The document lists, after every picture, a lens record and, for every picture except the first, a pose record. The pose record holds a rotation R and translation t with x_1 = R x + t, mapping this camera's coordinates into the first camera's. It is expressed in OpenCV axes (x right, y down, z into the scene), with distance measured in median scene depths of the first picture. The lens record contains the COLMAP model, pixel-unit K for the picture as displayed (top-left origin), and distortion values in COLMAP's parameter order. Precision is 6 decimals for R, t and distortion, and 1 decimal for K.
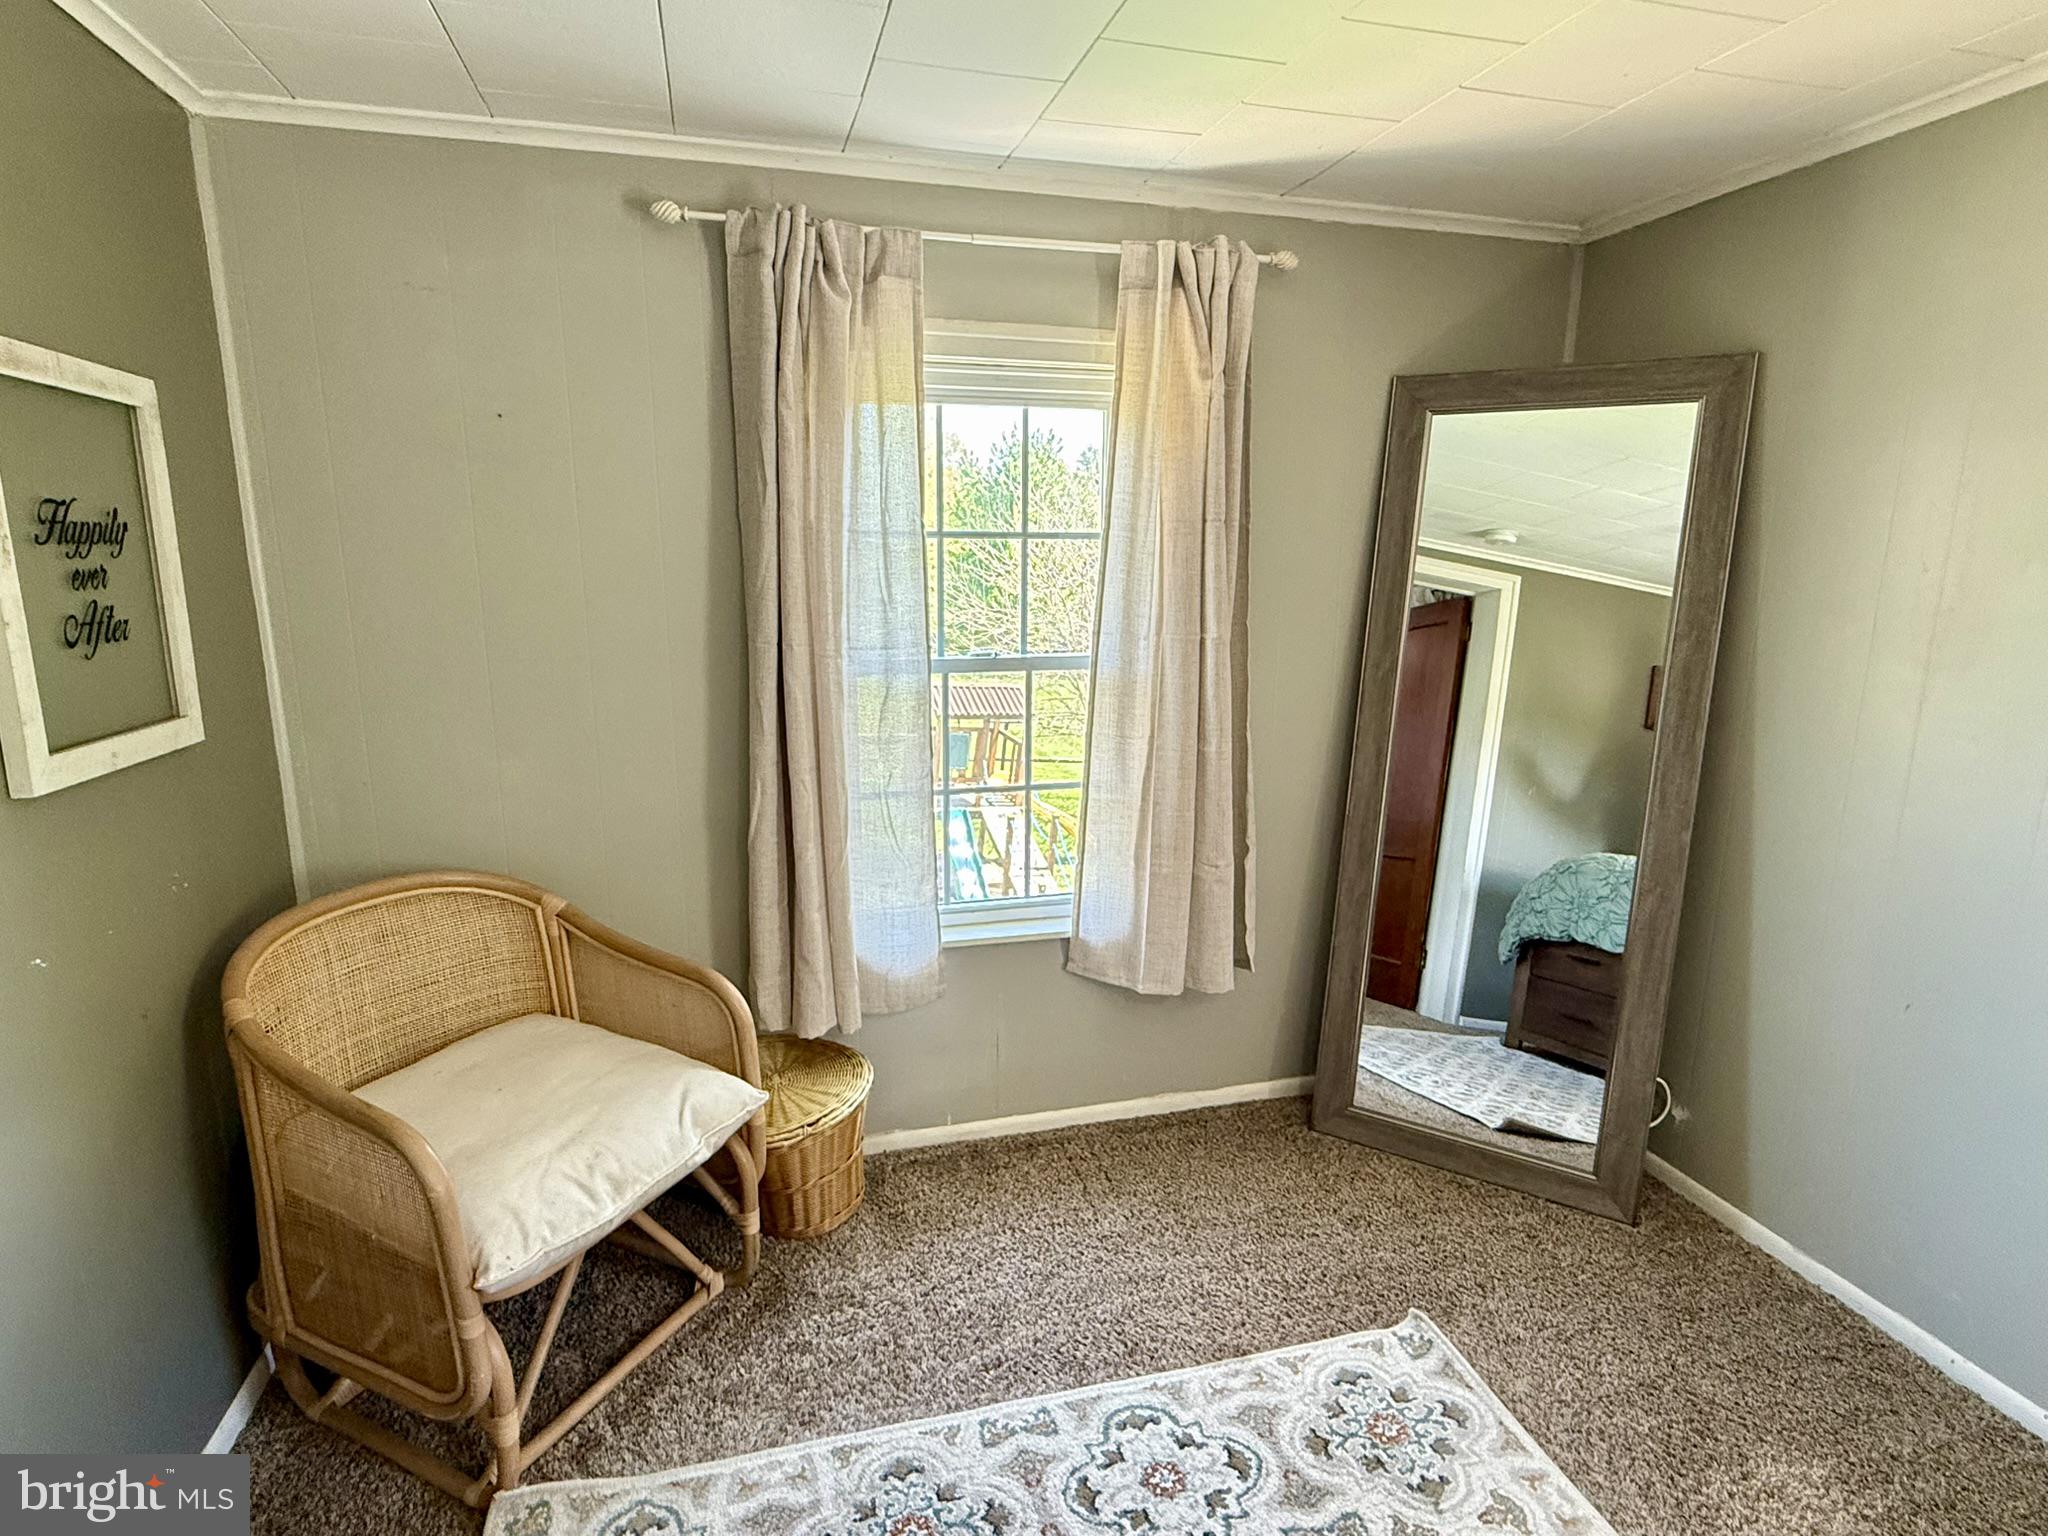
lens RADIAL K [[1084.7, 0, 1022.7], [0, 1084.7, 769.2], [0, 0, 1]] dist [0.000260, -0.000029]
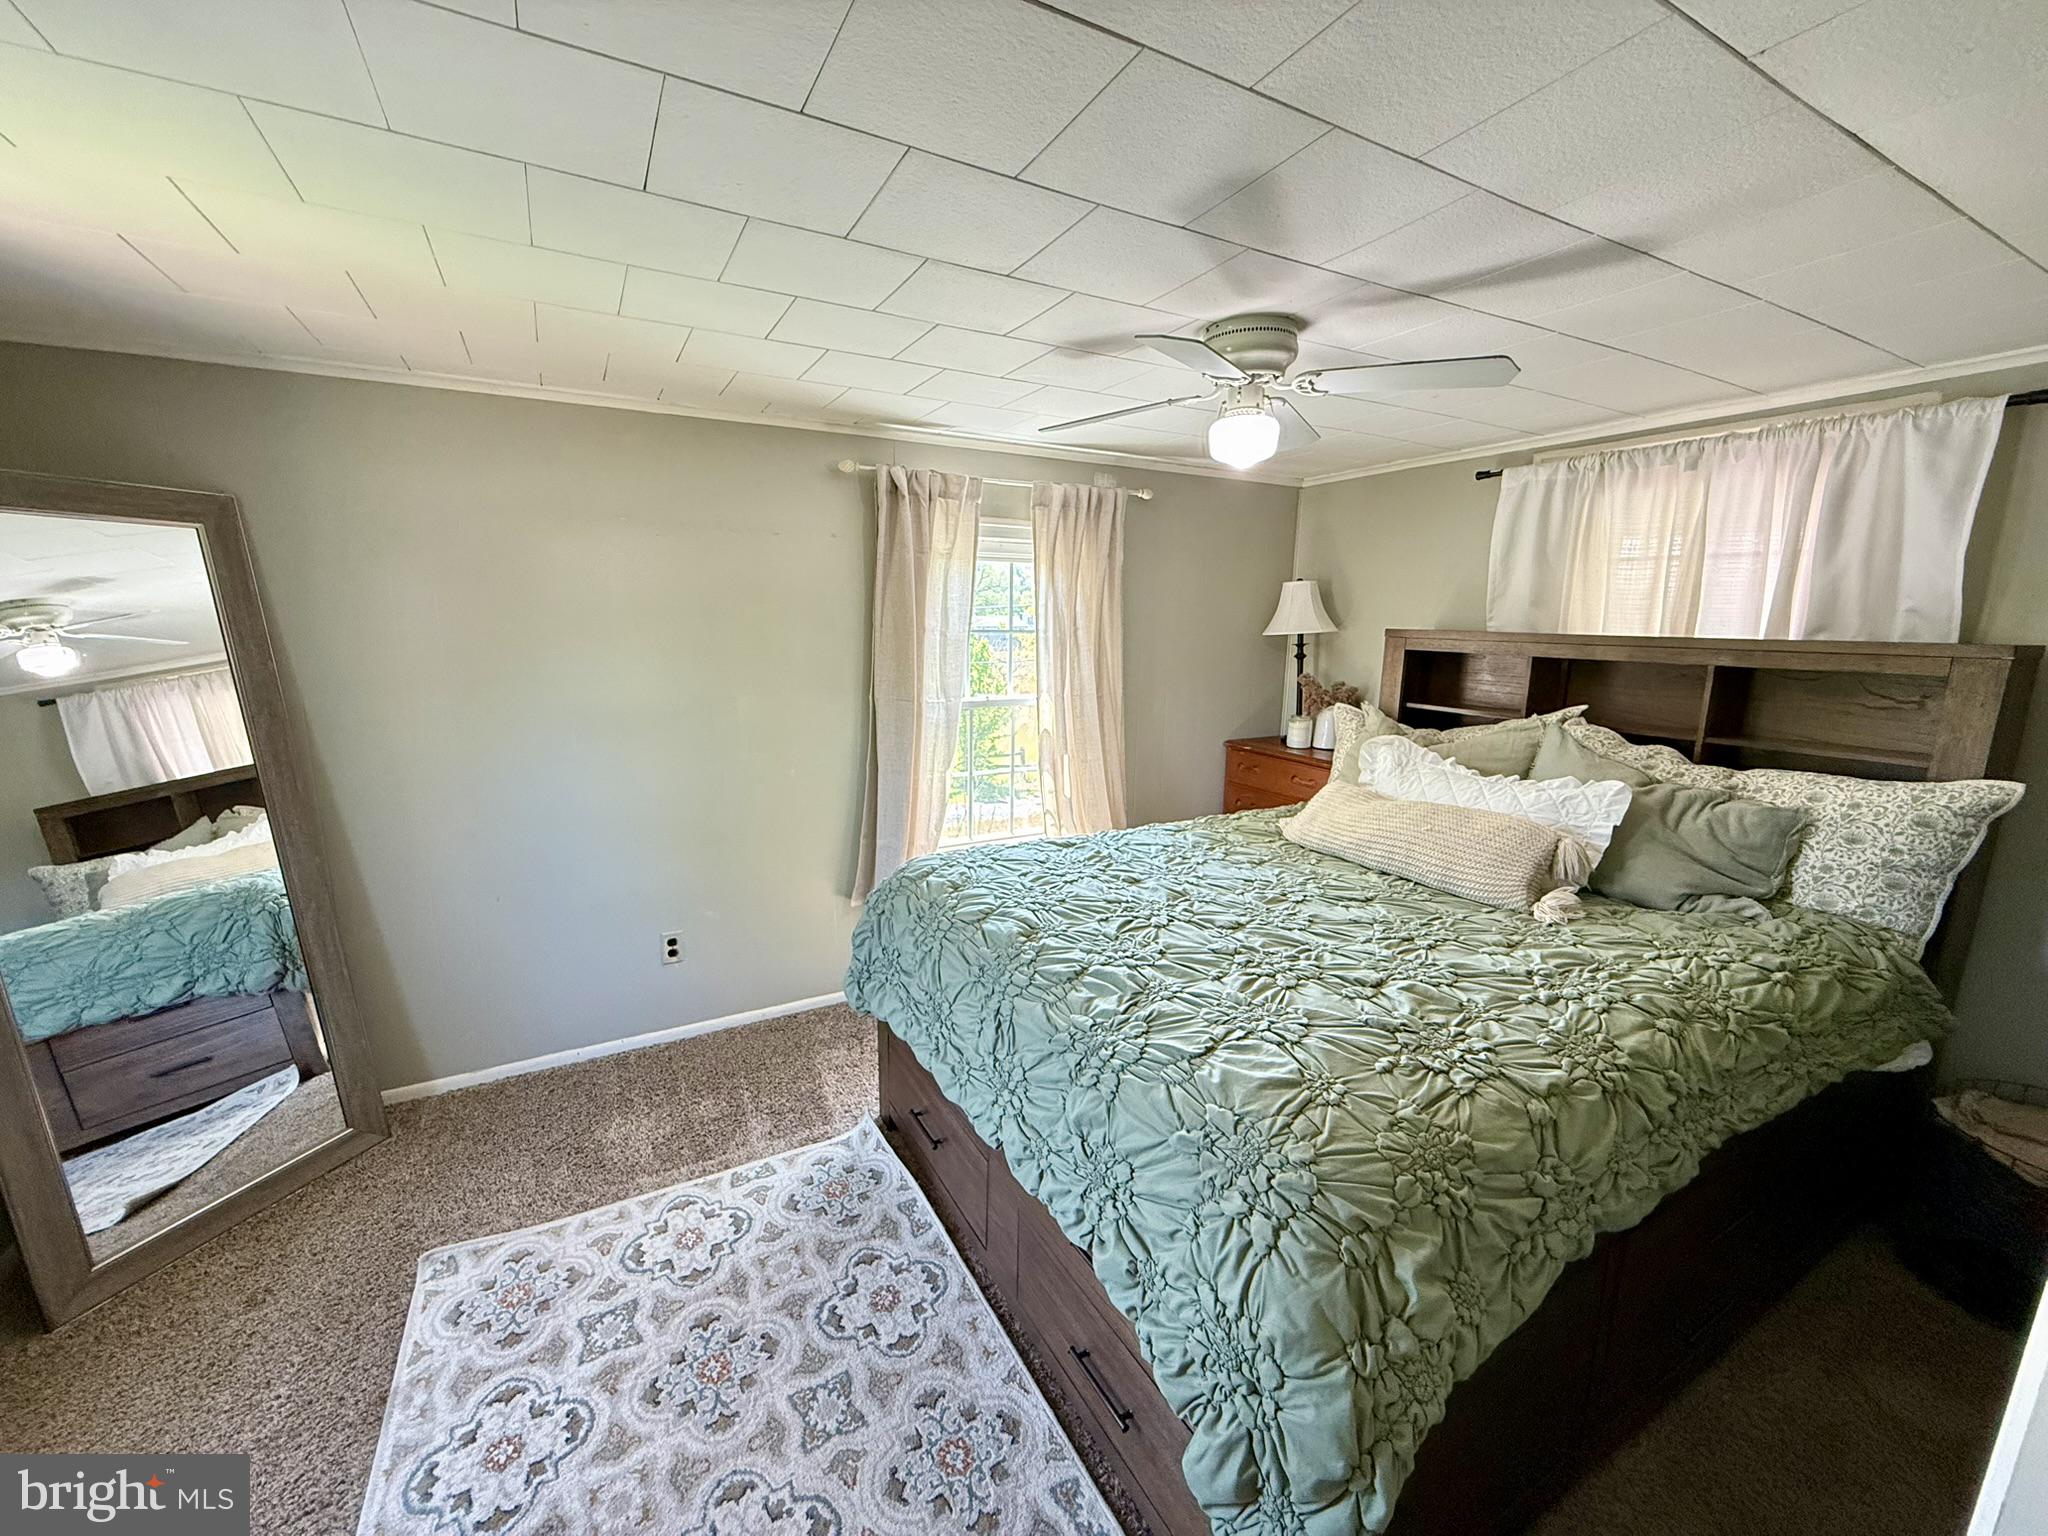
lens RADIAL K [[810.8, 0, 1021.6], [0, 810.8, 772.1], [0, 0, 1]] dist [-0.000775, -0.000499]
pose [[-0.246777, -0.192366, 0.949788, -0.635715], [0.183853, 0.953006, 0.240787, -0.144135], [-0.951472, 0.234042, -0.199813, 0.421705]]
